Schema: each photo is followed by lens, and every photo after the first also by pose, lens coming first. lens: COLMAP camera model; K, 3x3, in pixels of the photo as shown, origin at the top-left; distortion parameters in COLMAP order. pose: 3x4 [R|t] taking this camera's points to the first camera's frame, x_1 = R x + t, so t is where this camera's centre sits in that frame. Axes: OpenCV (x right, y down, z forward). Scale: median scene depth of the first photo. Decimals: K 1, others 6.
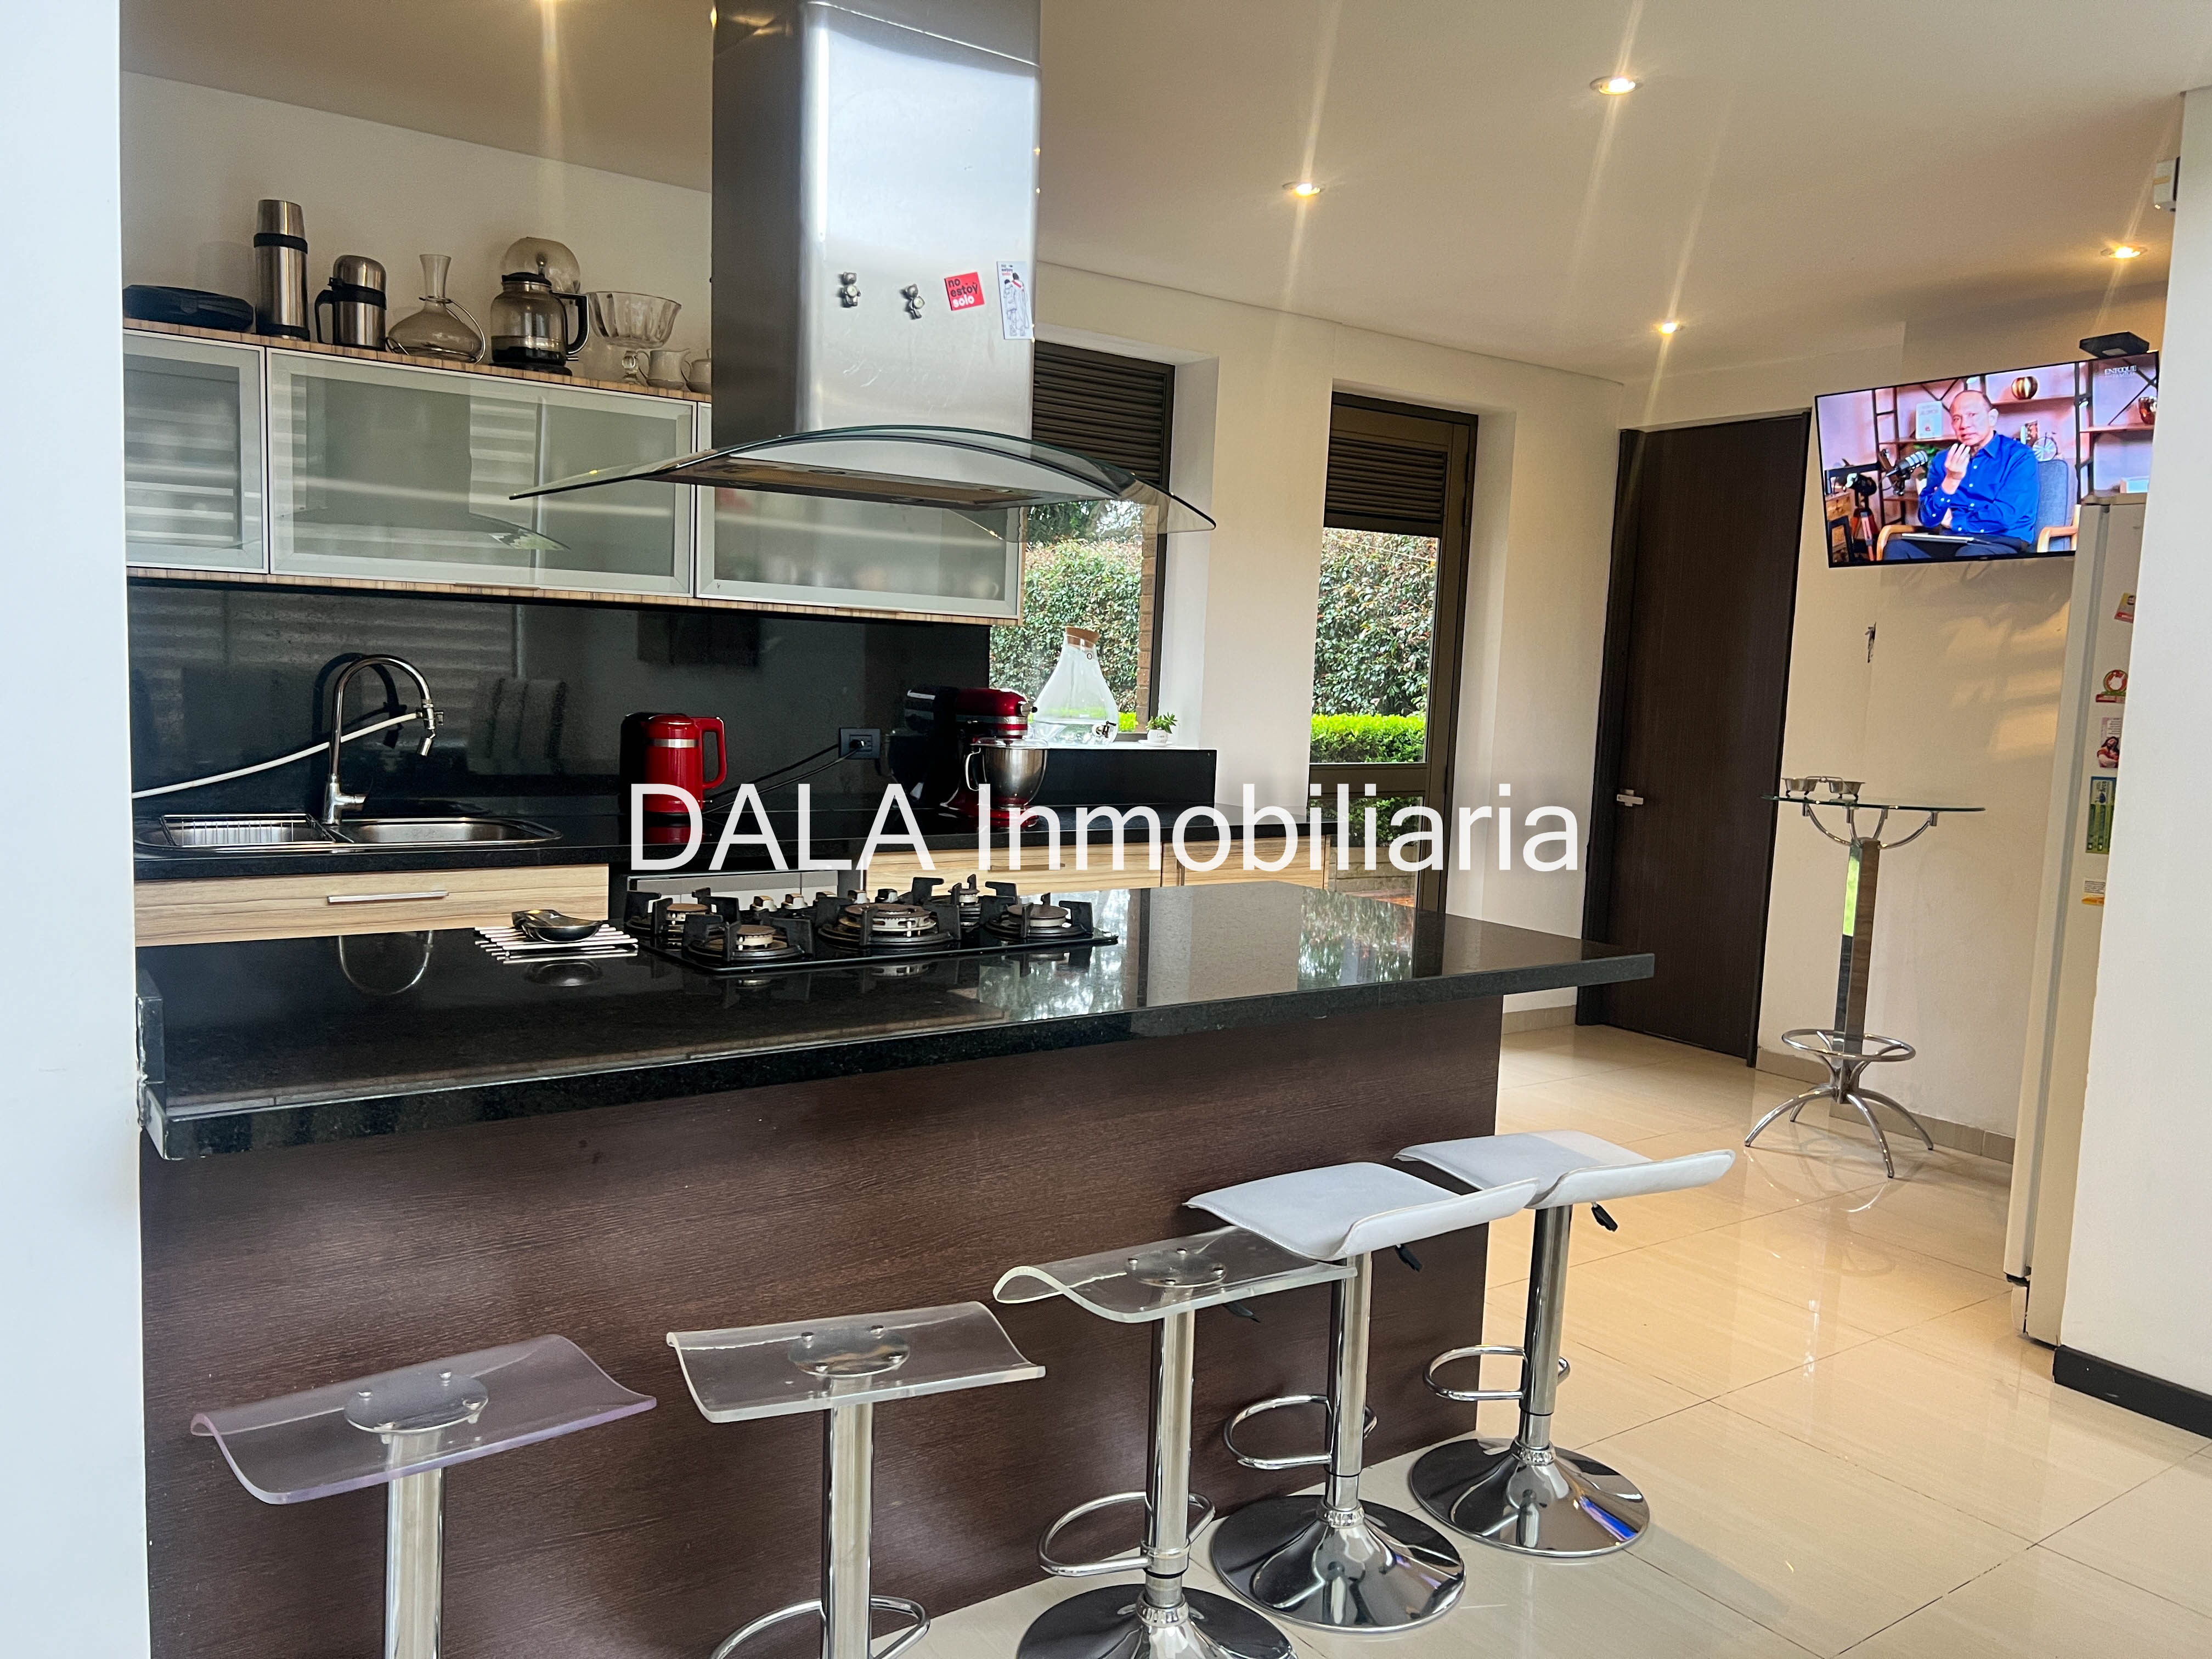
lens RADIAL K [[1687.5, 0, 1106.1], [0, 1687.5, 835.9], [0, 0, 1]] dist [0.071700, -0.082004]
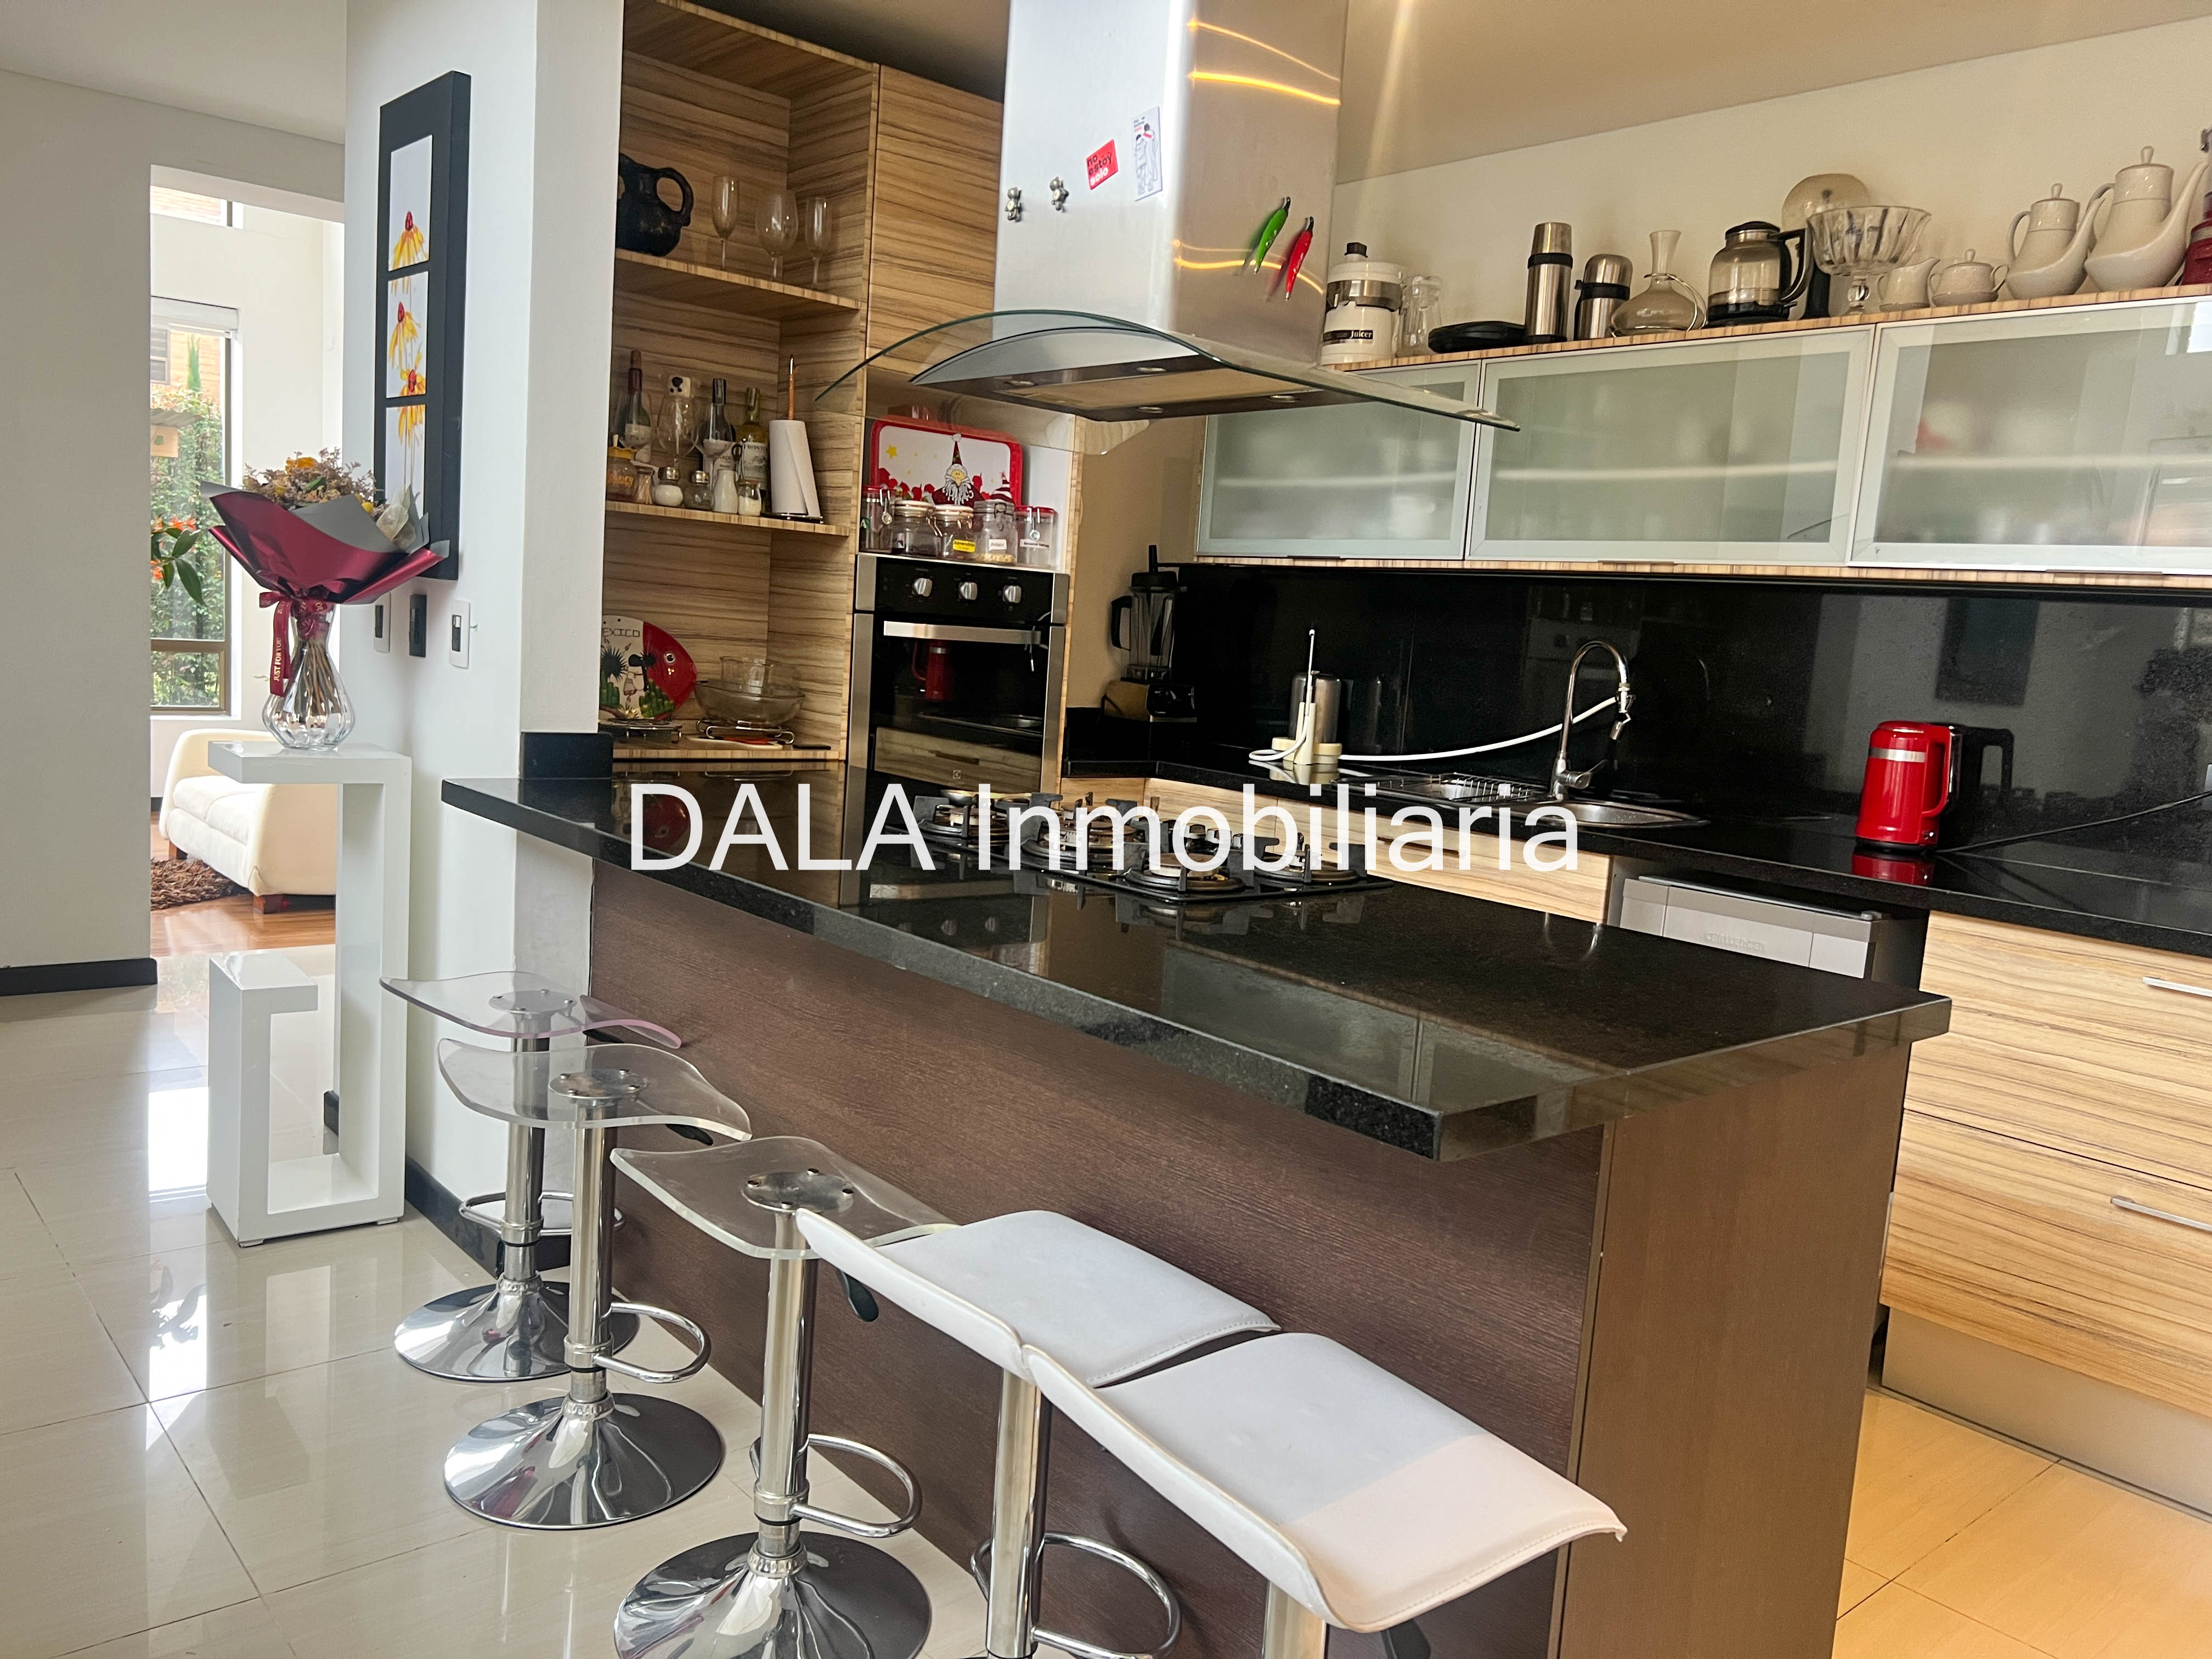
lens RADIAL K [[1687.5, 0, 1122.7], [0, 1687.5, 829.2], [0, 0, 1]] dist [0.071700, -0.082004]
pose [[0.085347, 0.089692, -0.992306, 0.589378], [-0.168999, 0.982812, 0.074298, -0.021162], [0.981914, 0.161357, 0.099038, 0.652063]]
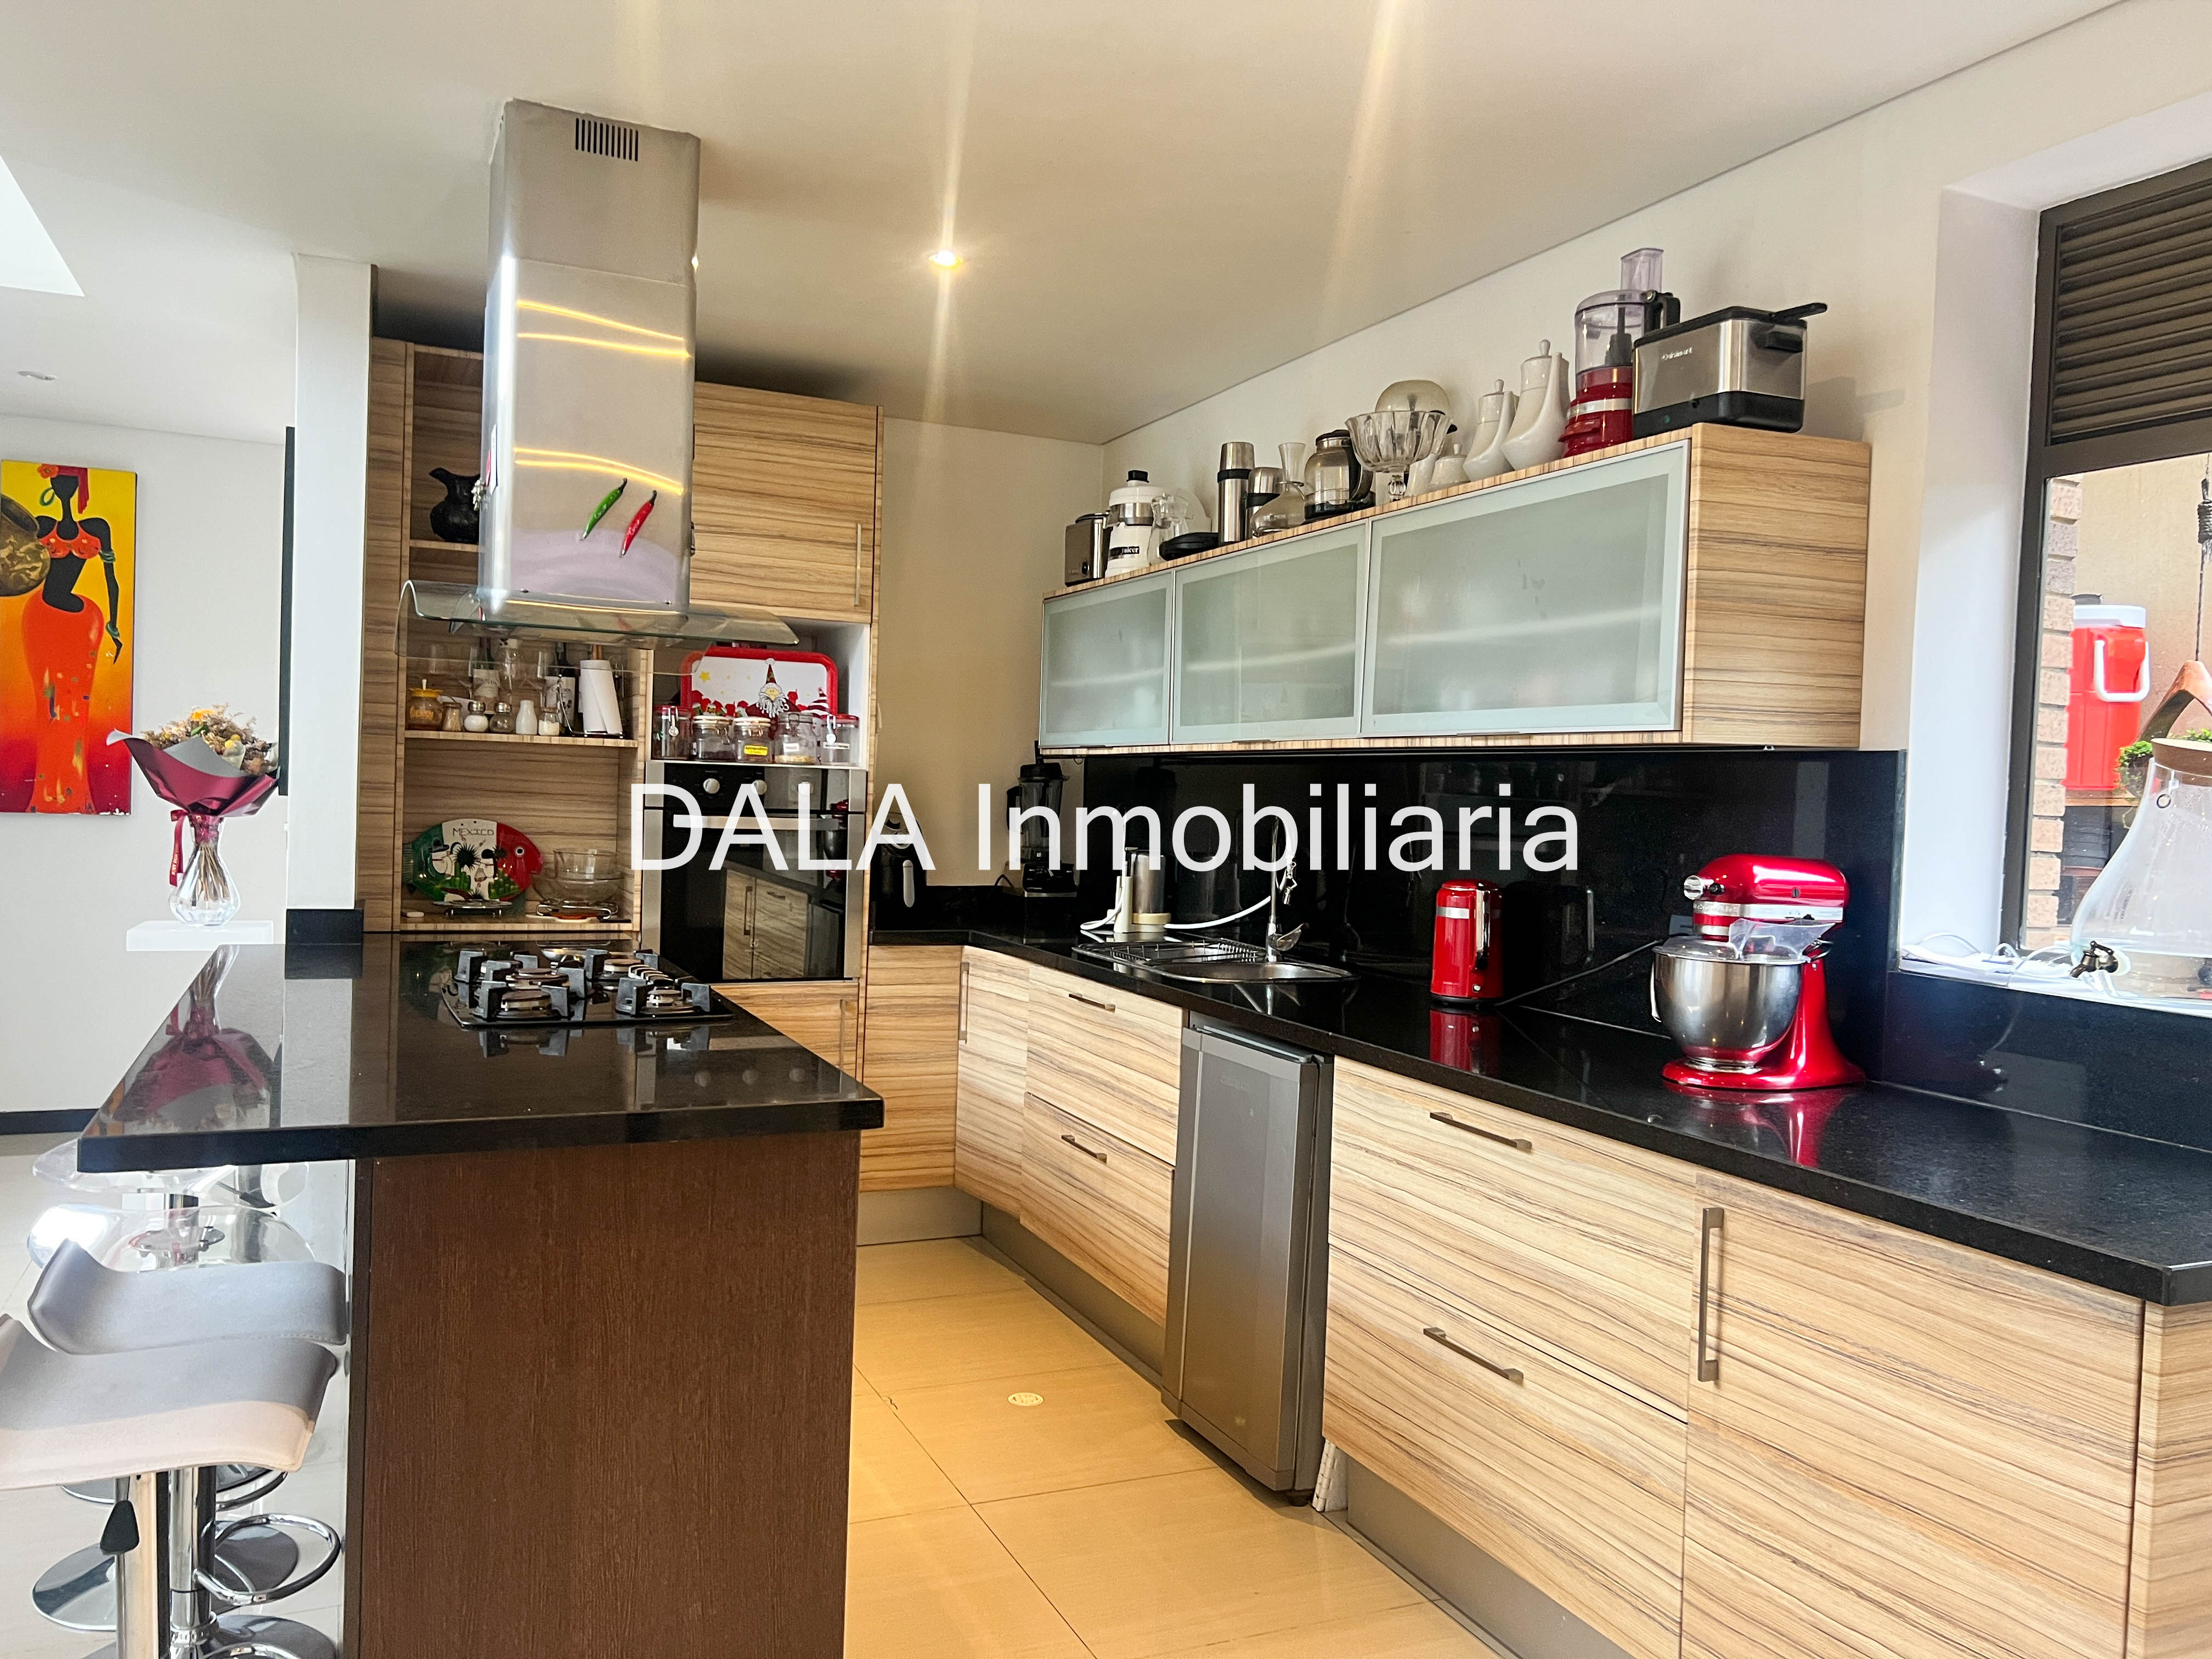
lens RADIAL K [[1687.5, 0, 1117.5], [0, 1687.5, 842.8], [0, 0, 1]] dist [0.071700, -0.082004]
pose [[-0.222337, -0.016301, -0.974834, 0.682720], [-0.143119, 0.989575, 0.016095, -0.089870], [0.964408, 0.143096, -0.222352, 1.173241]]
